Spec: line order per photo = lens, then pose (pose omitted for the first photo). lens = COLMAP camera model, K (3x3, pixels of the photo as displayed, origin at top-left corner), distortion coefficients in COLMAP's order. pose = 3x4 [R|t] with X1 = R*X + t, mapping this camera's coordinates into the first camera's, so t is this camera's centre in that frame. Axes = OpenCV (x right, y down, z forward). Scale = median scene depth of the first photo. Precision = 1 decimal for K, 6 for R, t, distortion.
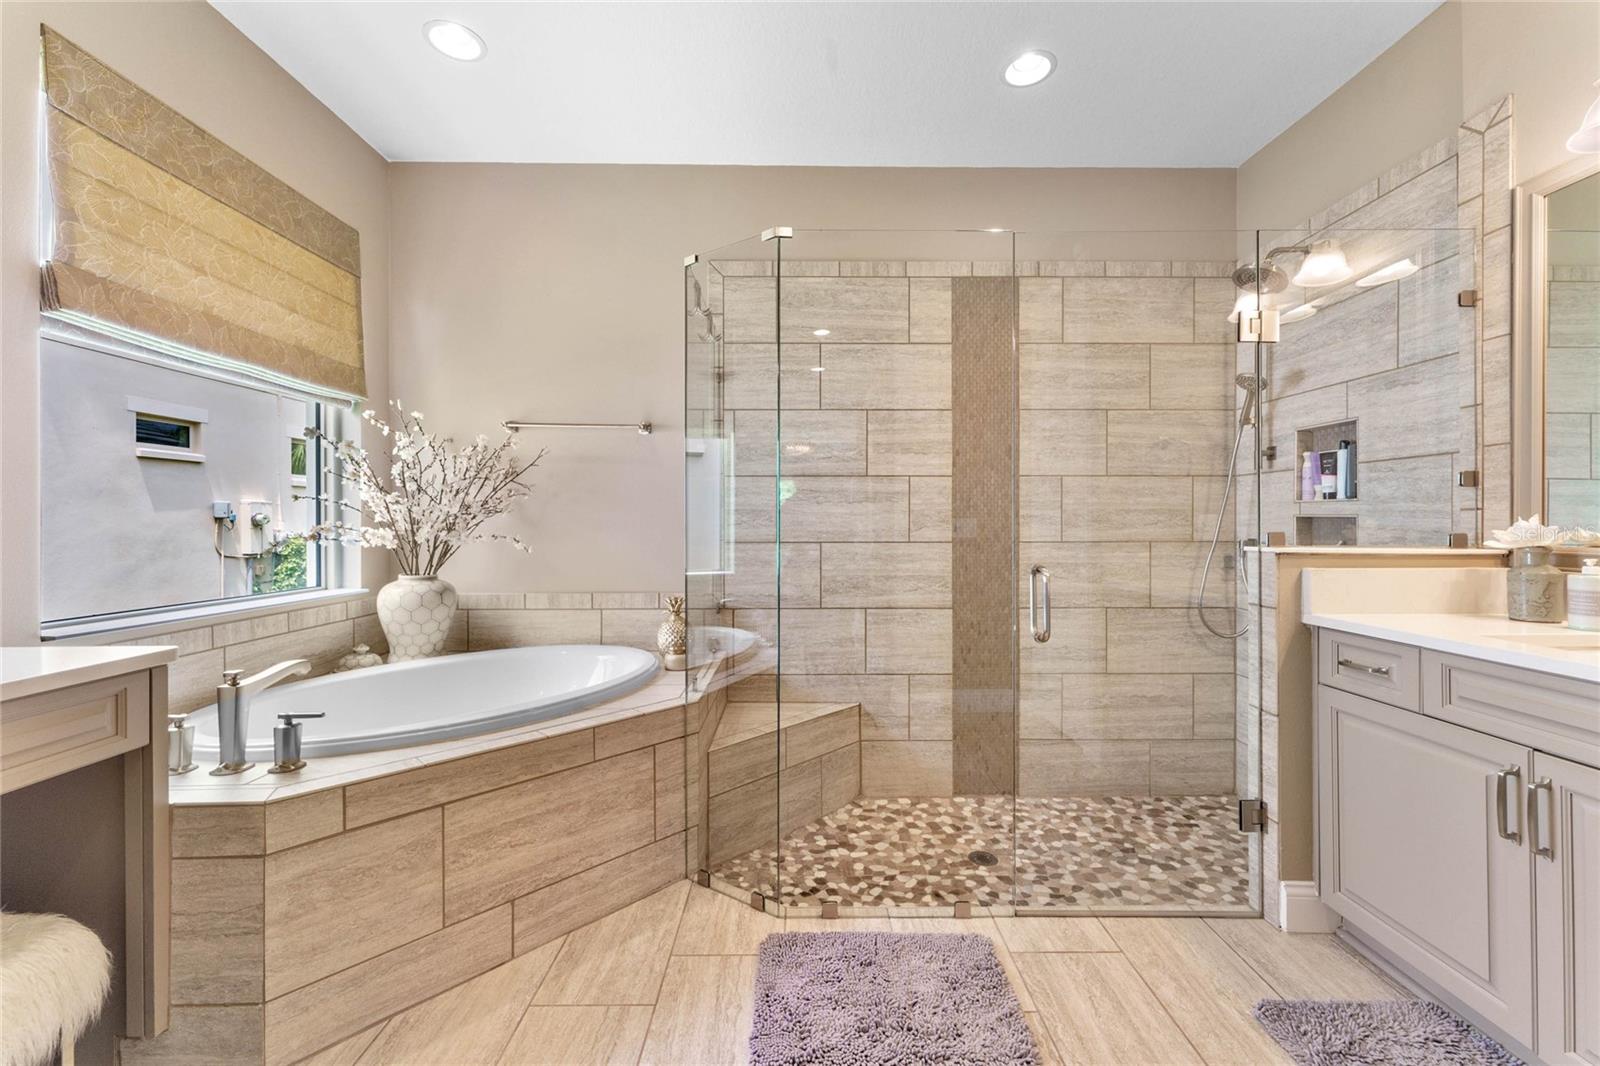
lens RADIAL K [[650.5, 0, 800.0], [0, 650.5, 522.3], [0, 0, 1]] dist [0.003306, -0.000137]
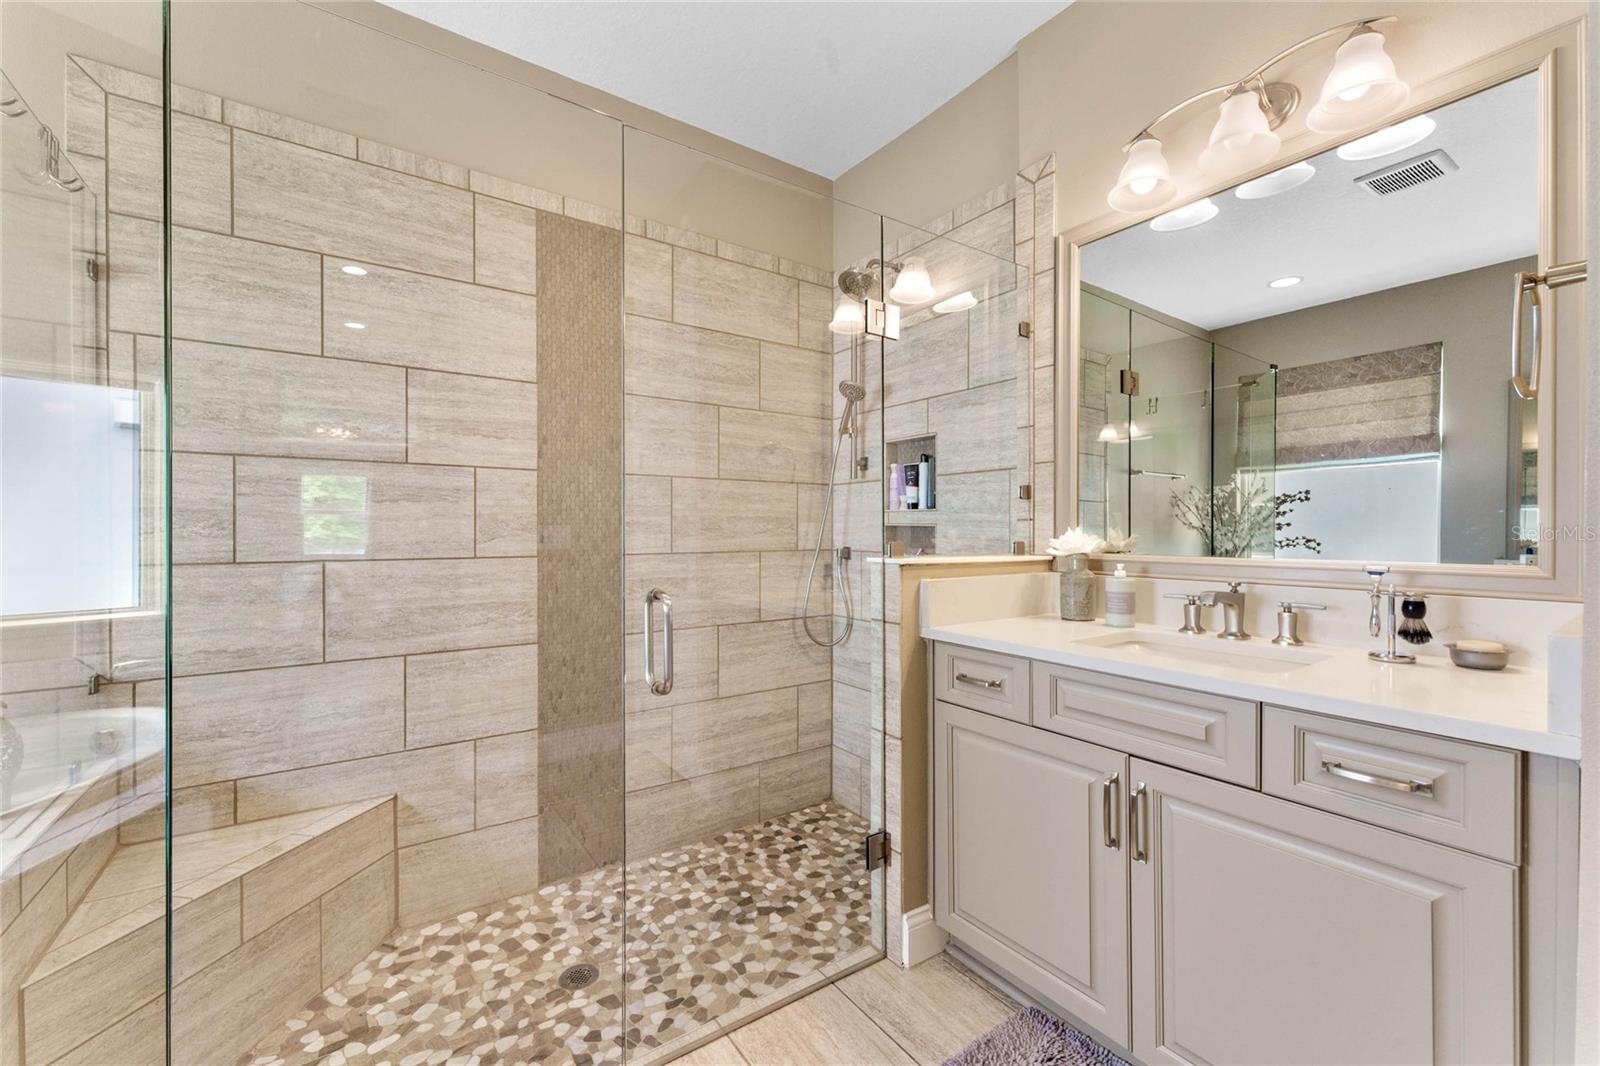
lens RADIAL K [[650.5, 0, 805.7], [0, 650.5, 533.0], [0, 0, 1]] dist [0.003306, -0.000137]
pose [[0.818039, -0.002339, 0.575158, 0.063074], [-0.001307, 0.999982, 0.005927, -0.002621], [-0.575161, -0.005600, 0.818021, 0.234832]]
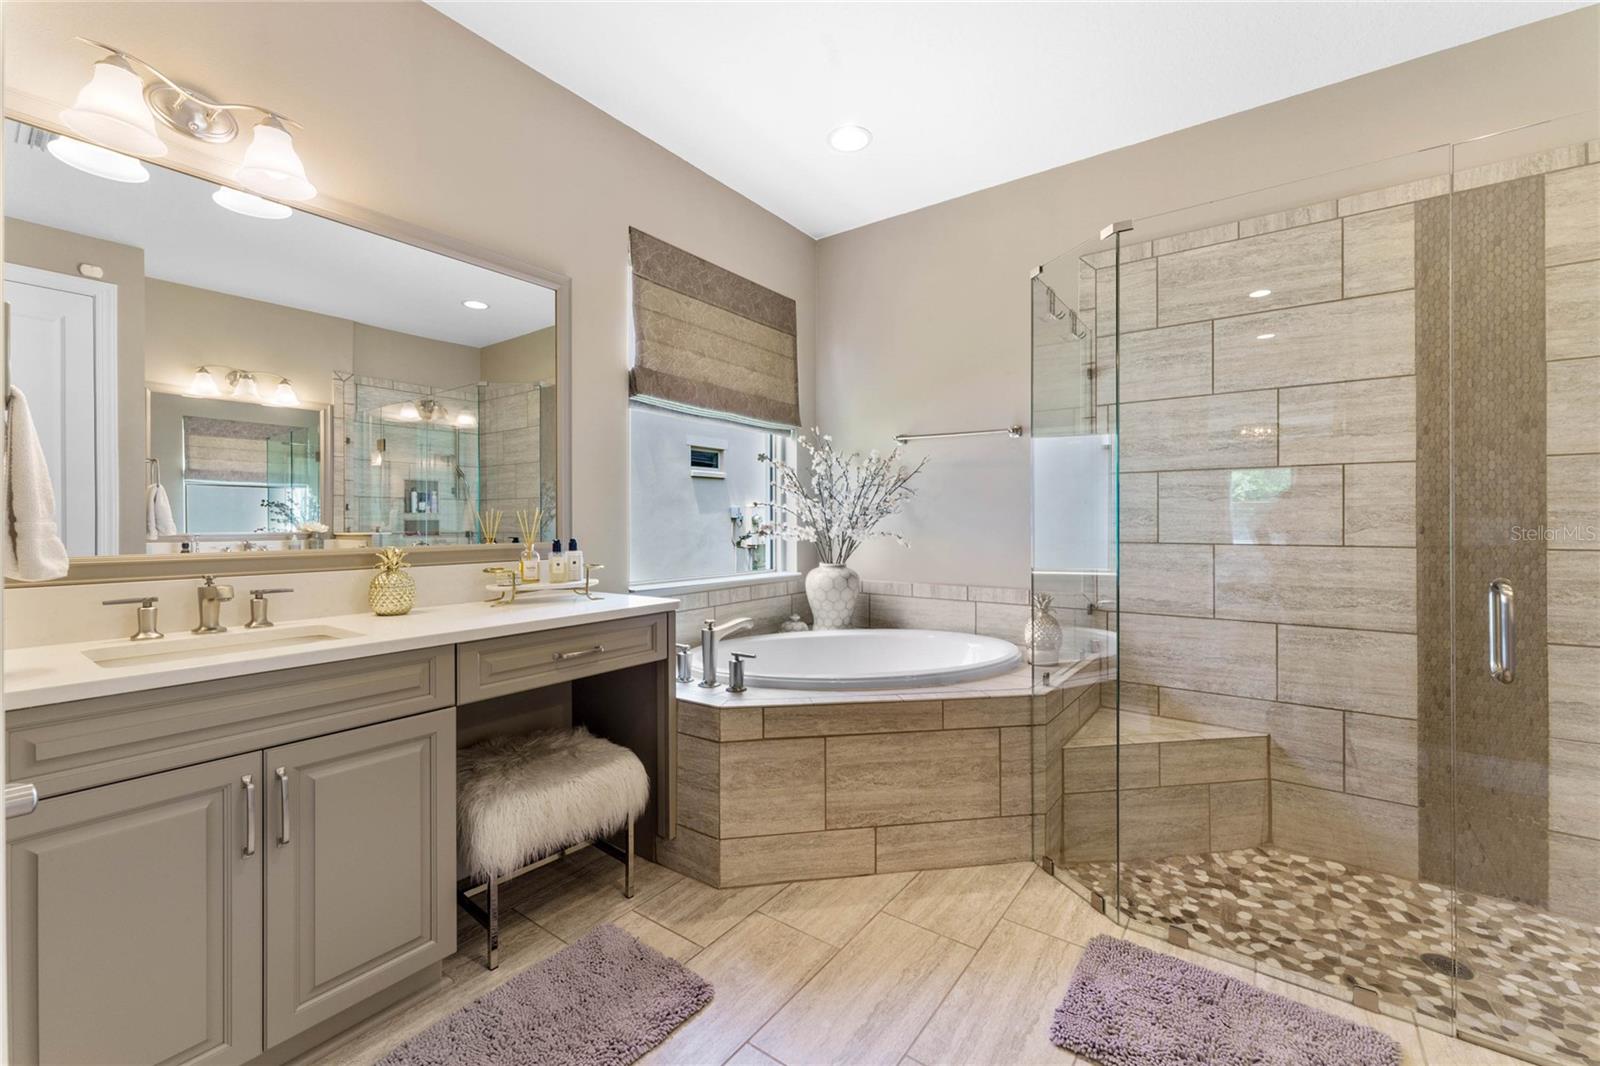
lens RADIAL K [[650.5, 0, 798.8], [0, 650.5, 519.0], [0, 0, 1]] dist [0.003306, -0.000137]
pose [[0.802661, -0.002852, -0.596429, 0.131673], [0.001046, 0.999994, -0.003374, -0.001453], [0.596435, 0.002084, 0.802659, -0.060053]]
